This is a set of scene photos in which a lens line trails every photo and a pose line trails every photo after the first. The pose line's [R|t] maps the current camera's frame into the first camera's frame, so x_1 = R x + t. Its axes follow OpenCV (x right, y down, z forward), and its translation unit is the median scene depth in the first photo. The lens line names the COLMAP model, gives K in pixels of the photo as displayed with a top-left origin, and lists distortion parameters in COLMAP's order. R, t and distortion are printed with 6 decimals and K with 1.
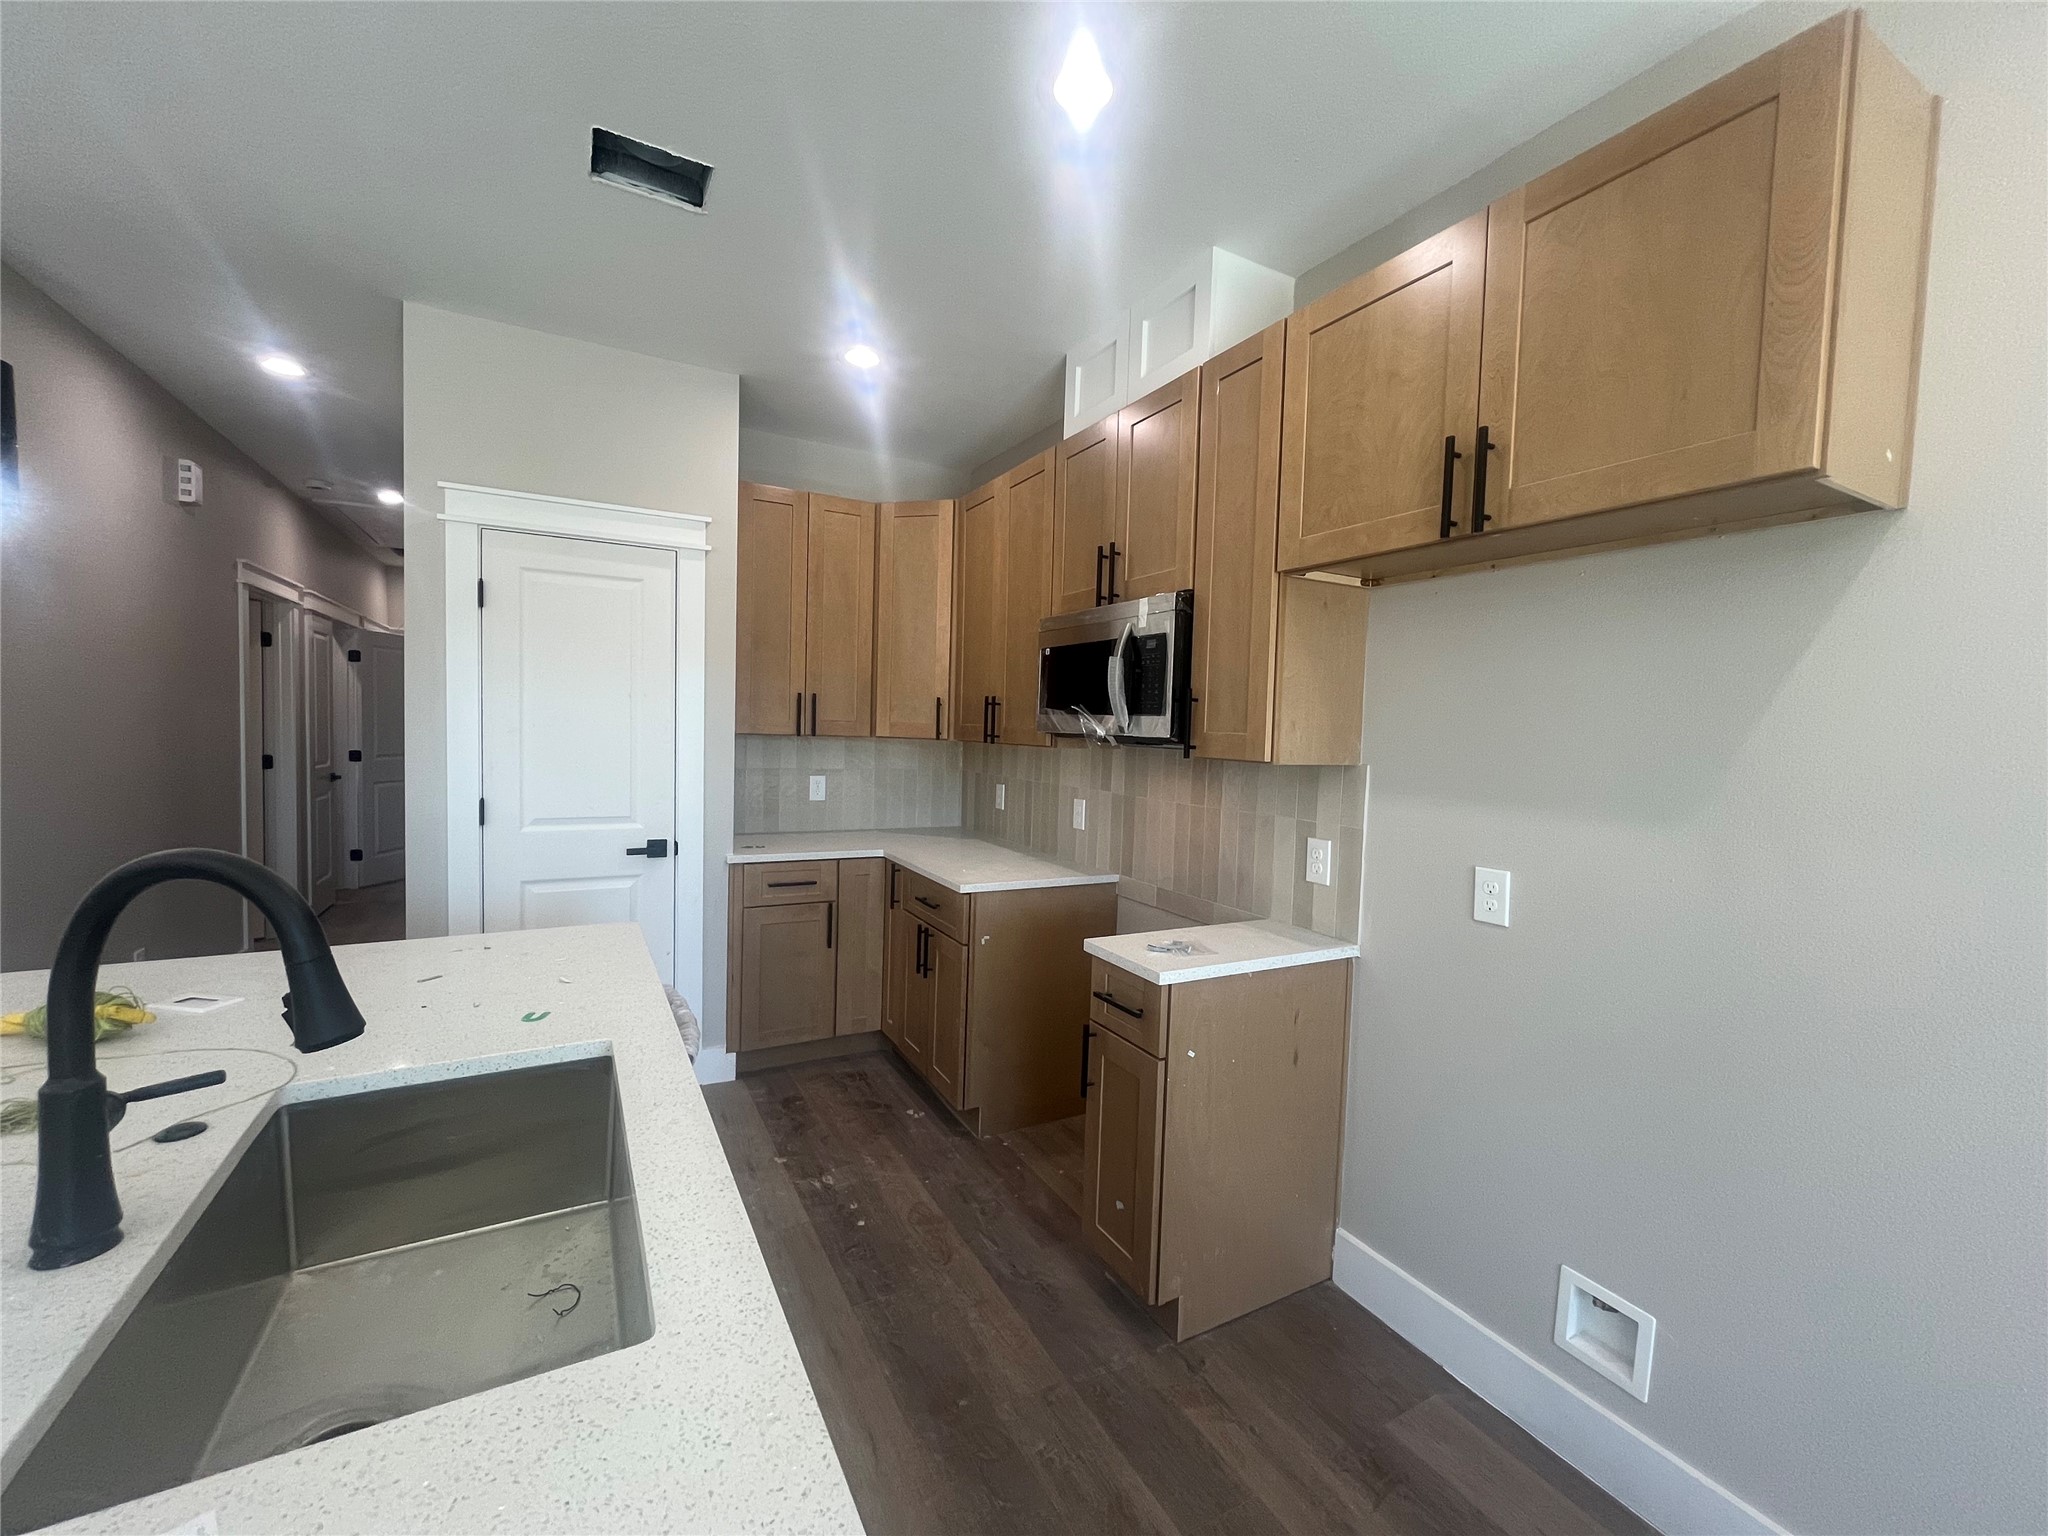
lens RADIAL K [[829.0, 0, 1024.0], [0, 829.0, 768.0], [0, 0, 1]] dist [-0.002572, -0.000032]
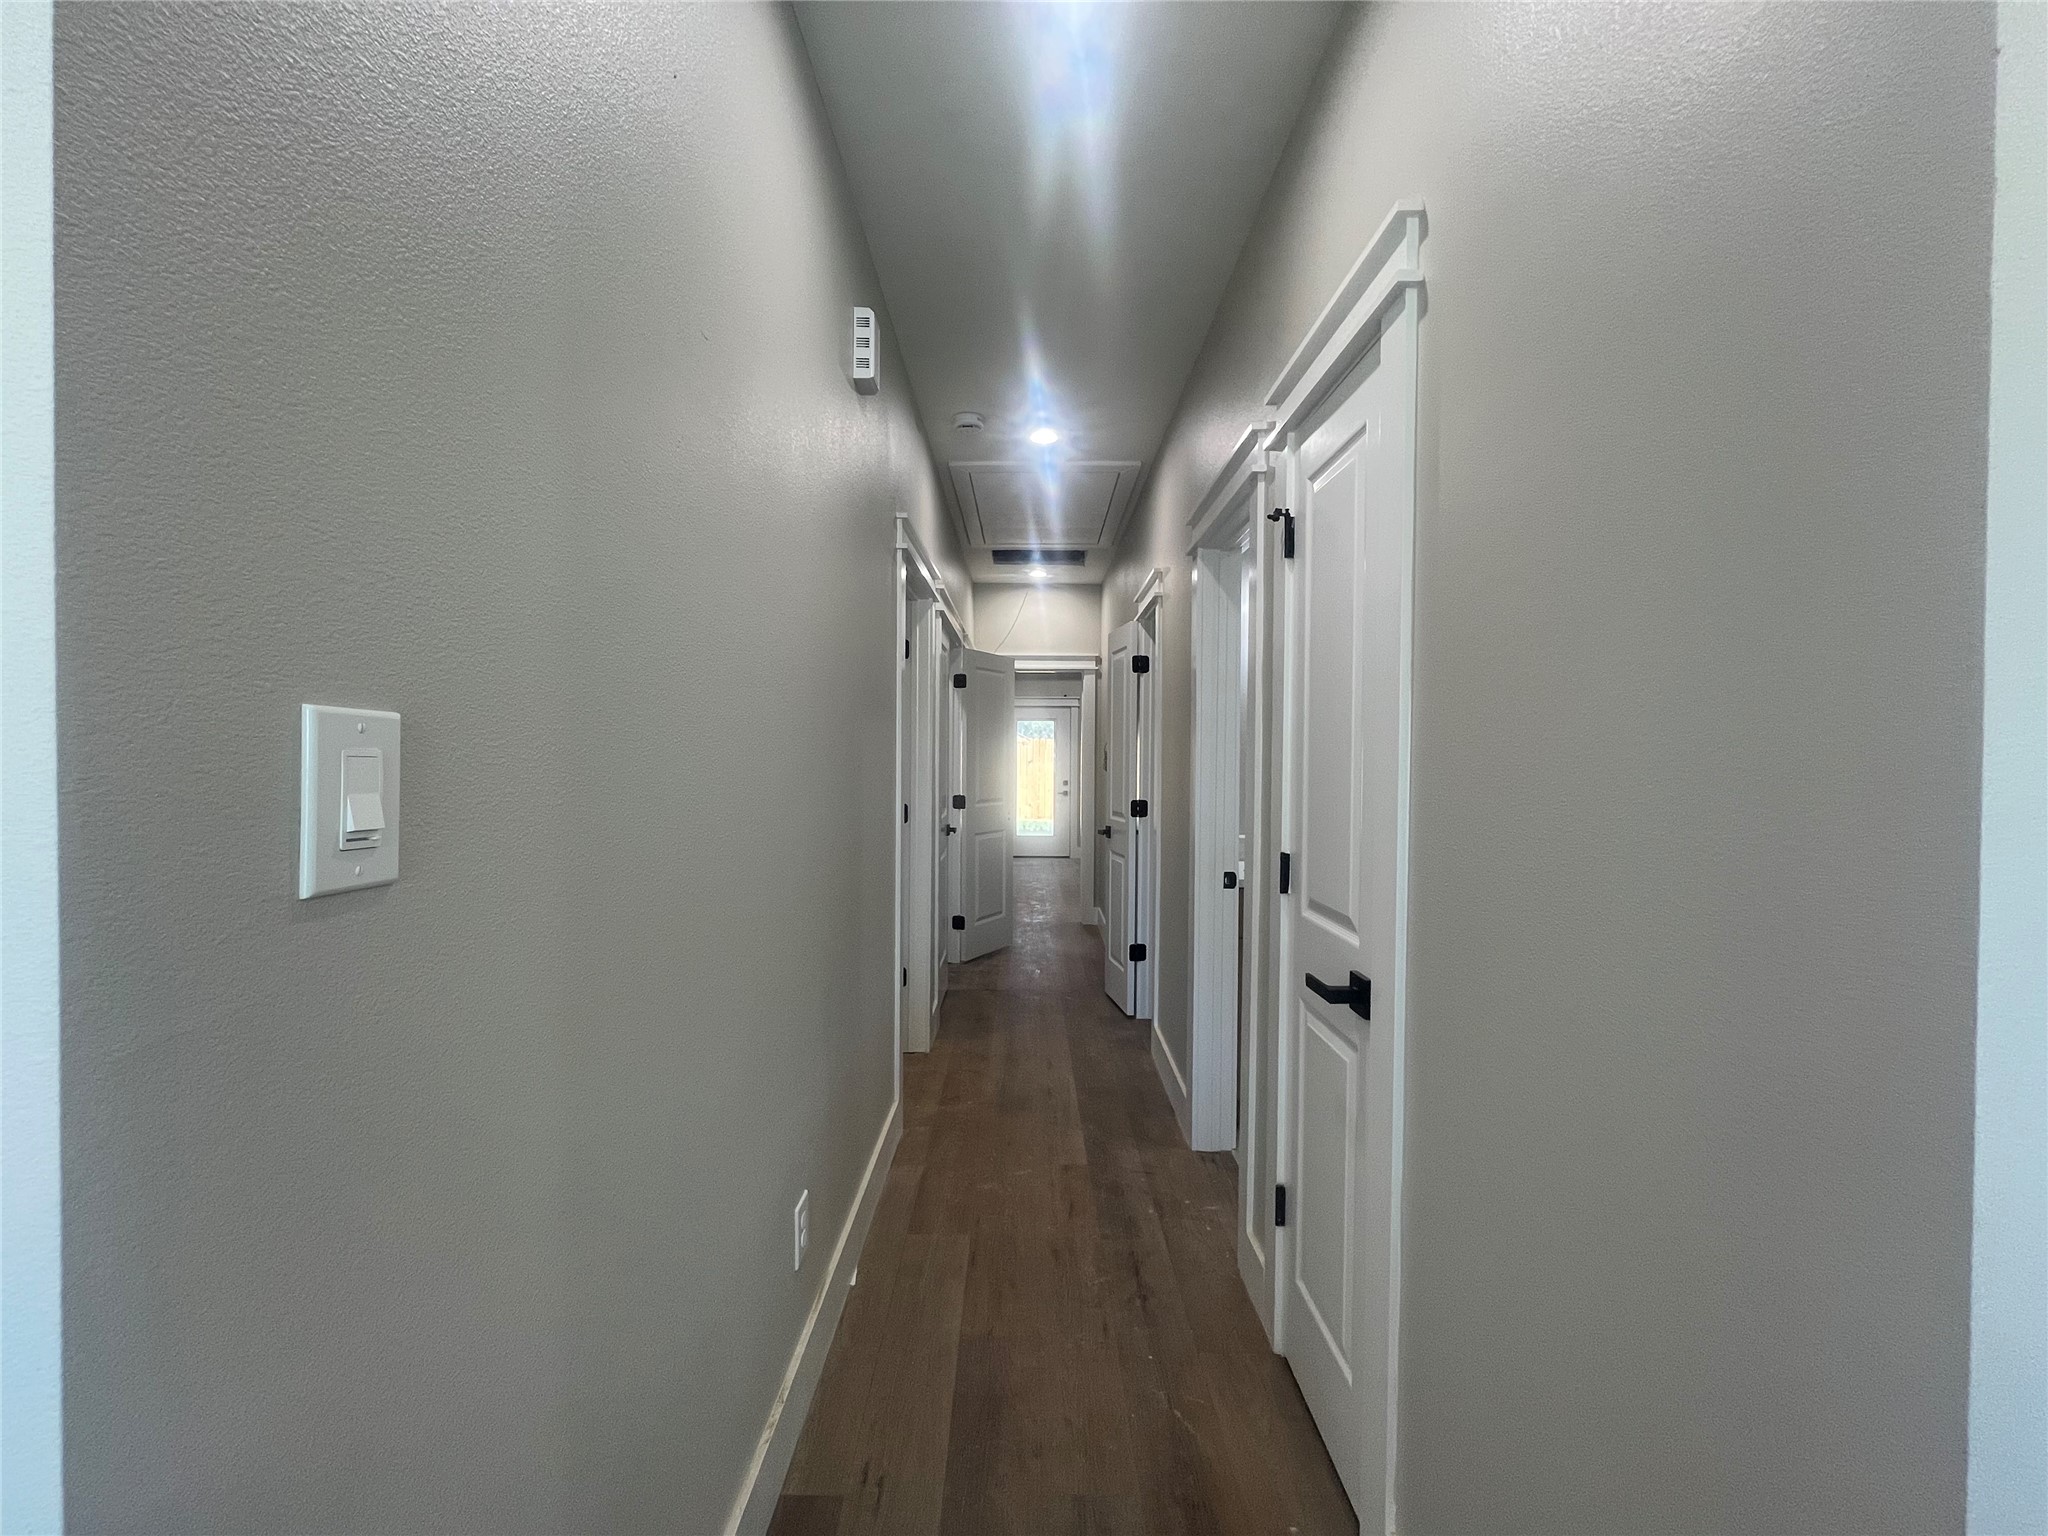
lens RADIAL K [[825.2, 0, 1034.8], [0, 825.2, 771.1], [0, 0, 1]] dist [-0.001603, -0.000173]
pose [[0.882837, -0.014427, -0.469457, -0.885653], [-0.006114, 0.999090, -0.042200, -0.027244], [0.469639, 0.040126, 0.881946, 0.770812]]
